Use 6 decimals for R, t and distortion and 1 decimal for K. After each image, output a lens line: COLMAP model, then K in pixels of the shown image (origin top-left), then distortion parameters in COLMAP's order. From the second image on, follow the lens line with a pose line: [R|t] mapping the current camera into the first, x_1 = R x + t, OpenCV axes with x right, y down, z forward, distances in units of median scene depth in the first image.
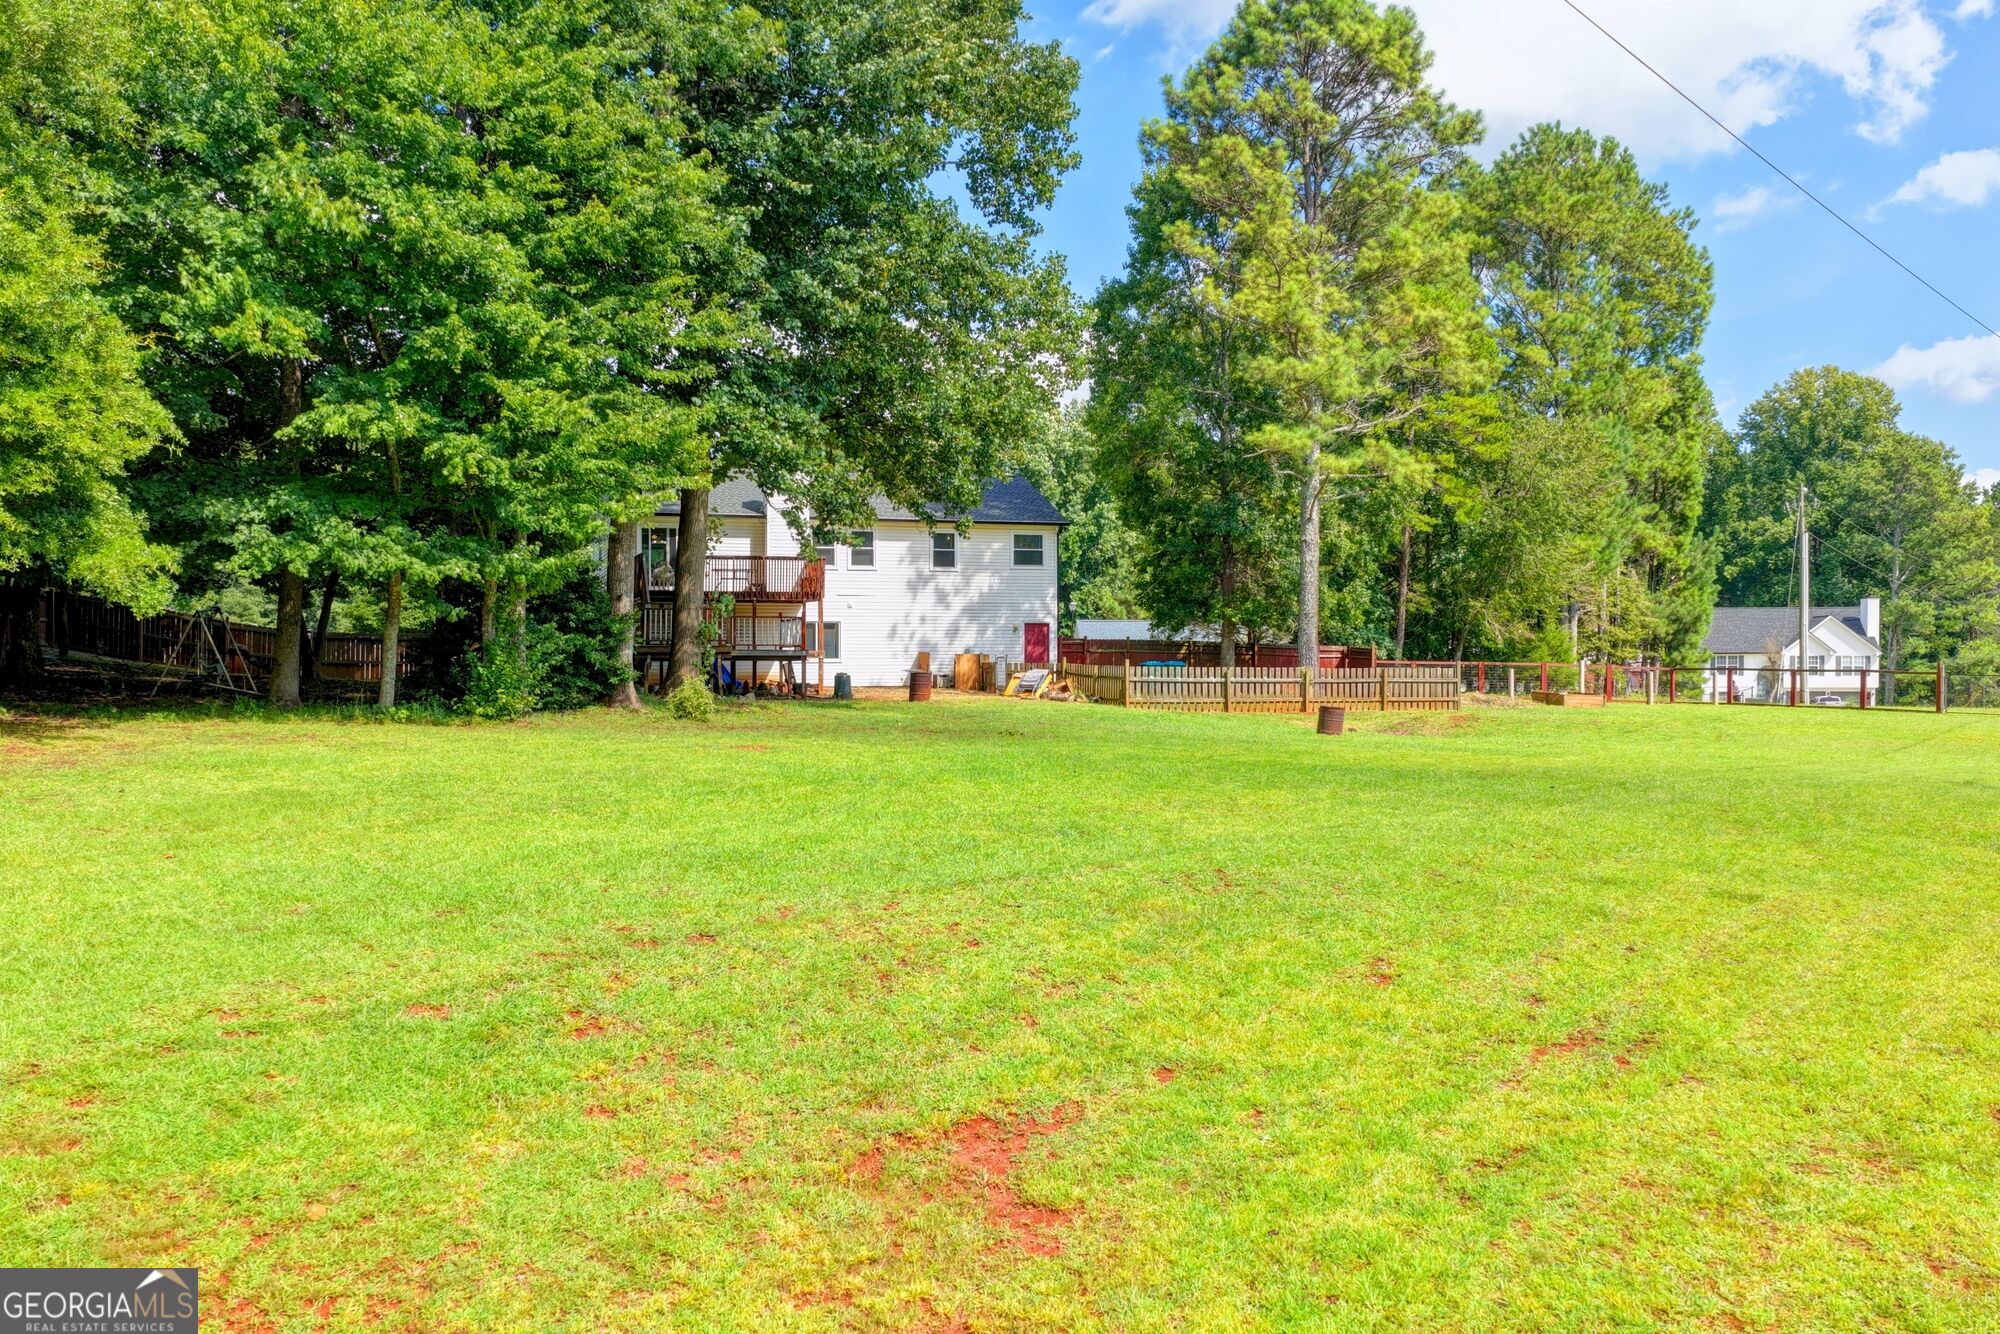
lens RADIAL K [[1663.6, 0, 1000.0], [0, 1663.6, 667.0], [0, 0, 1]] dist [-0.003563, 0.024571]
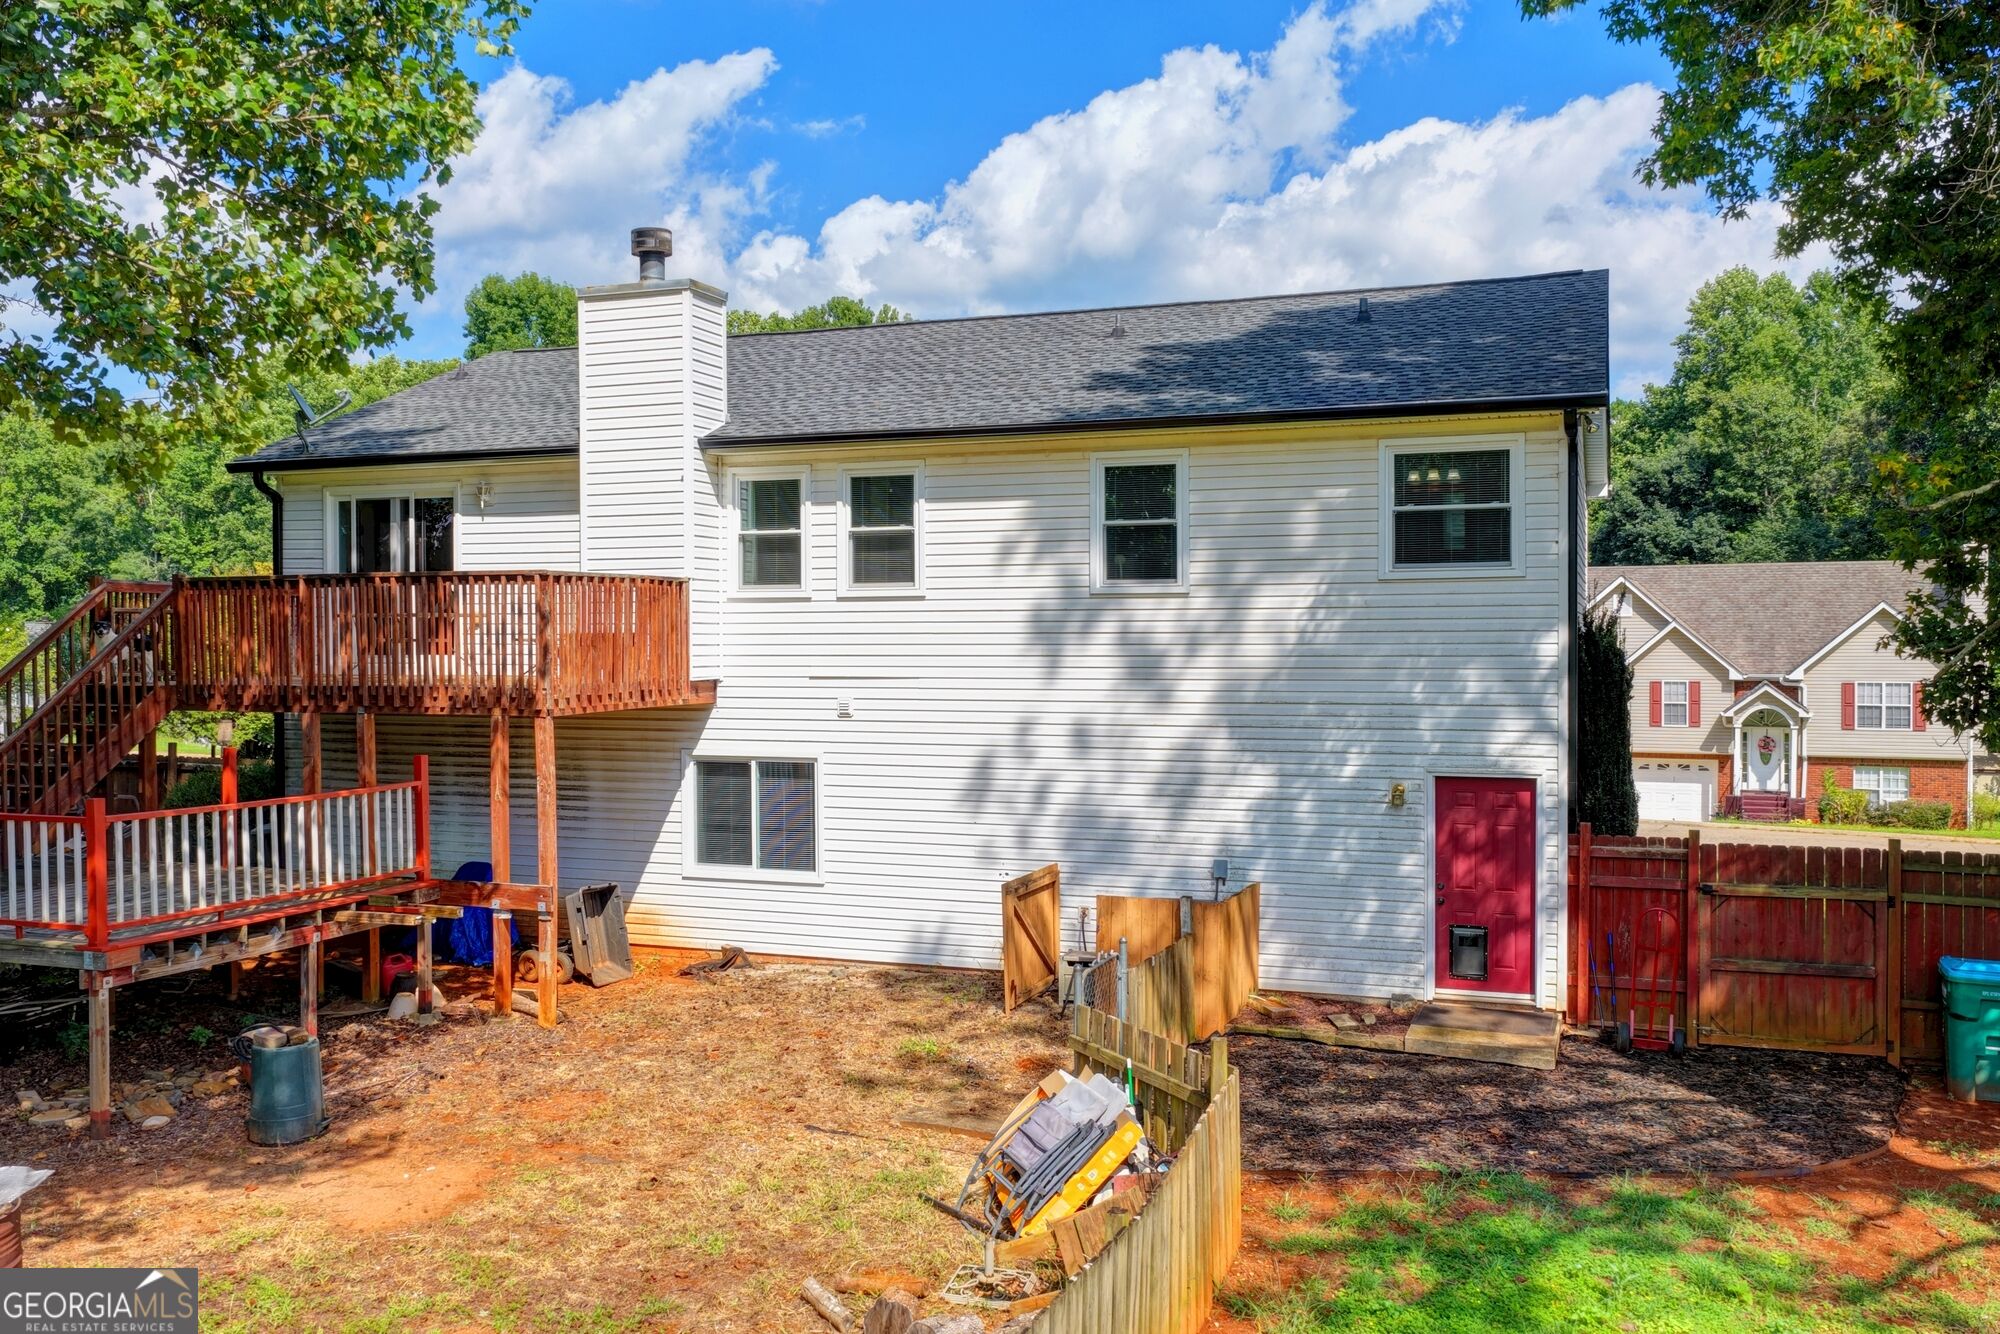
lens RADIAL K [[1663.6, 0, 1000.0], [0, 1663.6, 667.0], [0, 0, 1]] dist [-0.003563, 0.024571]
pose [[0.786199, 0.012259, -0.617852, 0.126242], [-0.003019, 0.999867, 0.015997, -0.048141], [0.617966, -0.010711, 0.786132, 0.733762]]
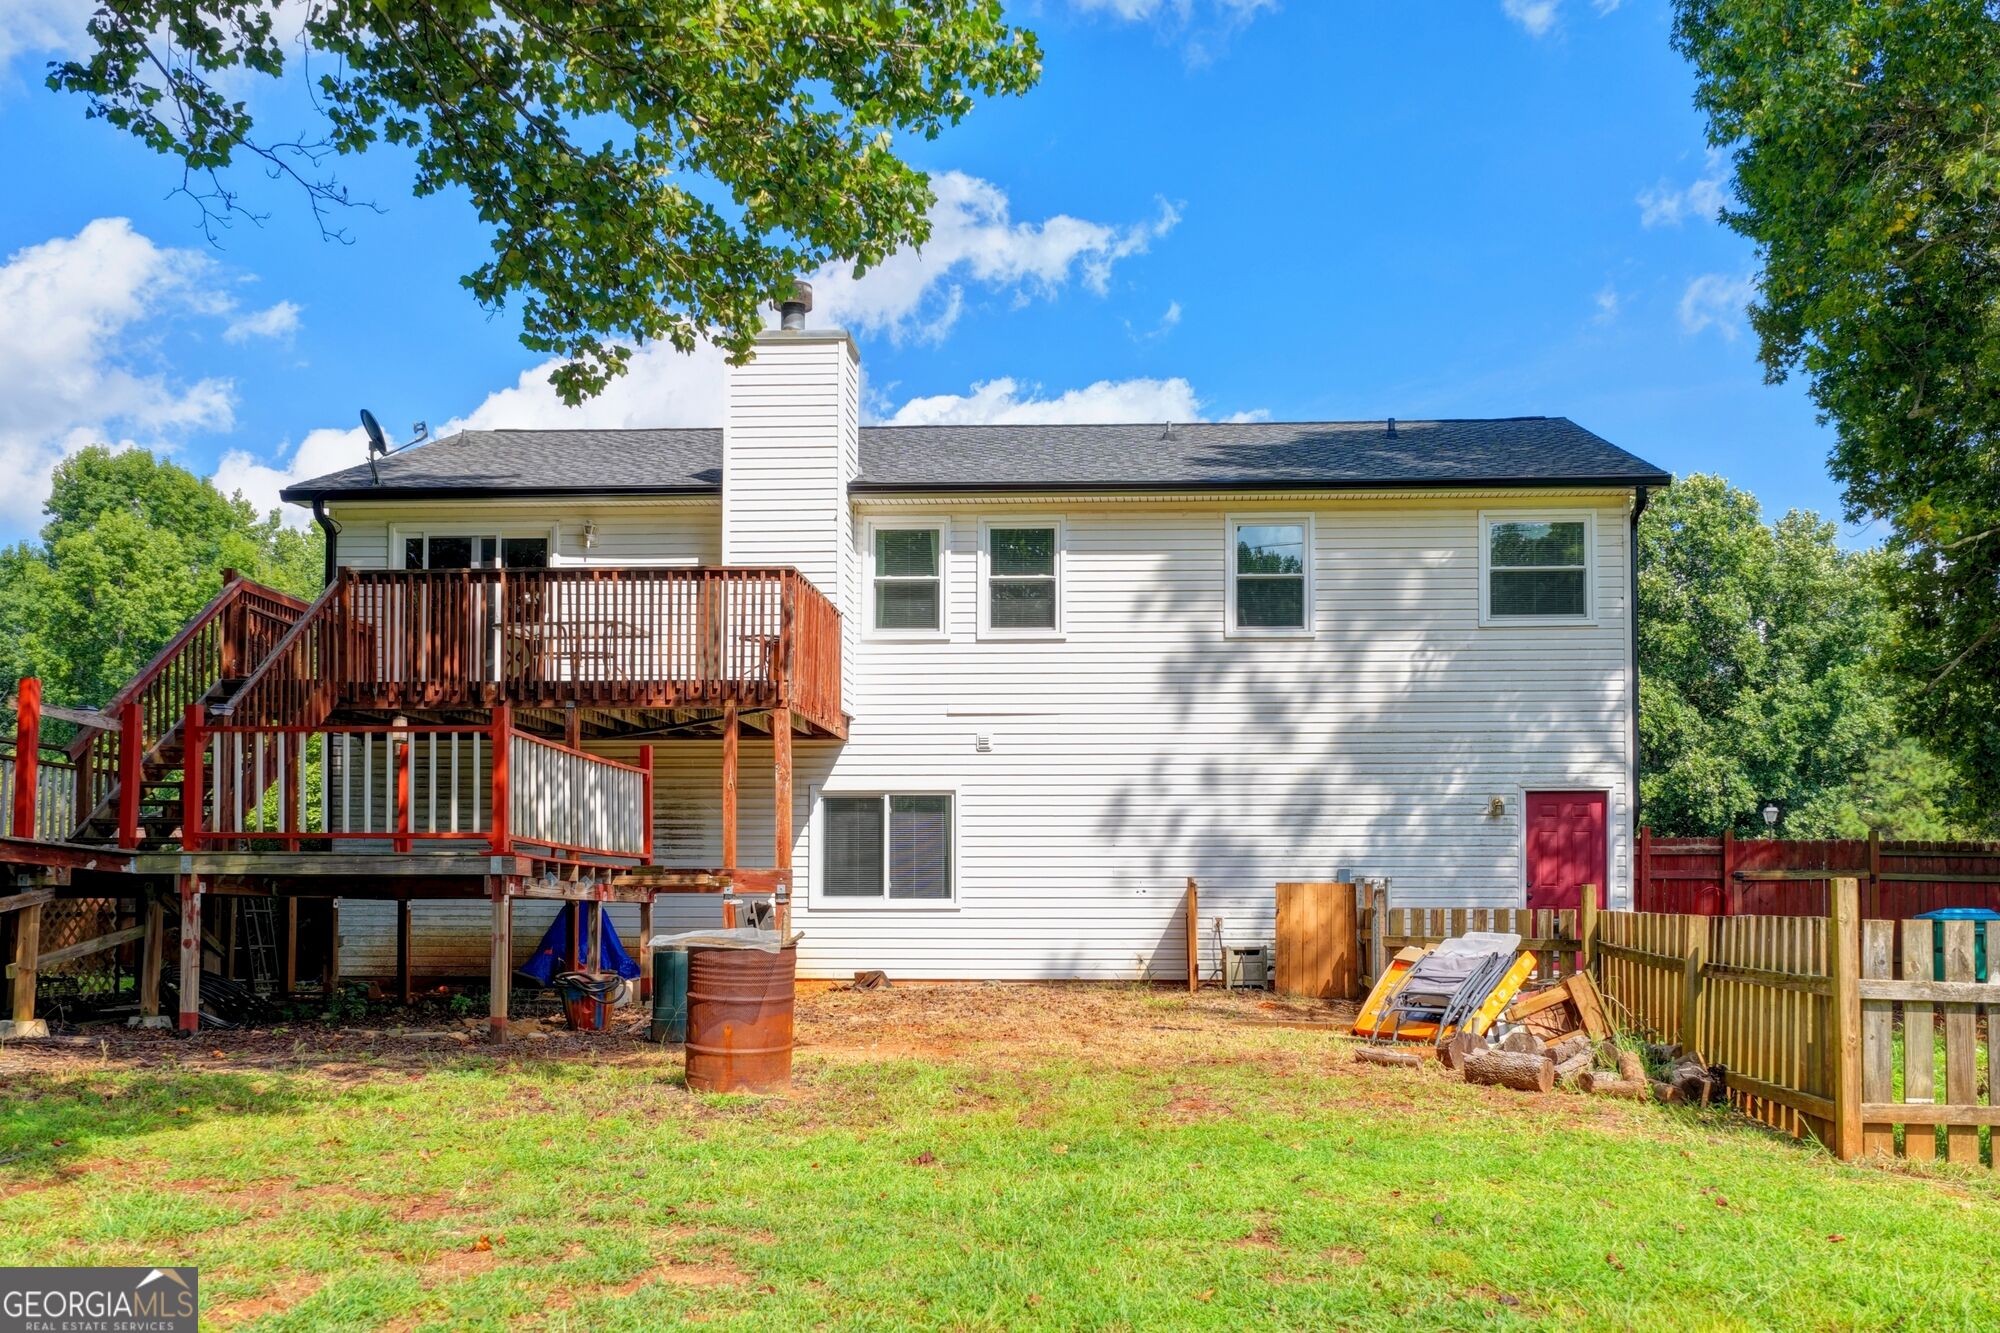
lens RADIAL K [[1720.4, 0, 1097.1], [0, 1720.4, 874.3], [0, 0, 1]] dist [-0.000287, 0.003370]
pose [[0.937537, -0.005253, -0.347846, 0.052907], [-0.006135, 0.999481, -0.031628, 0.001065], [0.347832, 0.031786, 0.937018, 0.647541]]
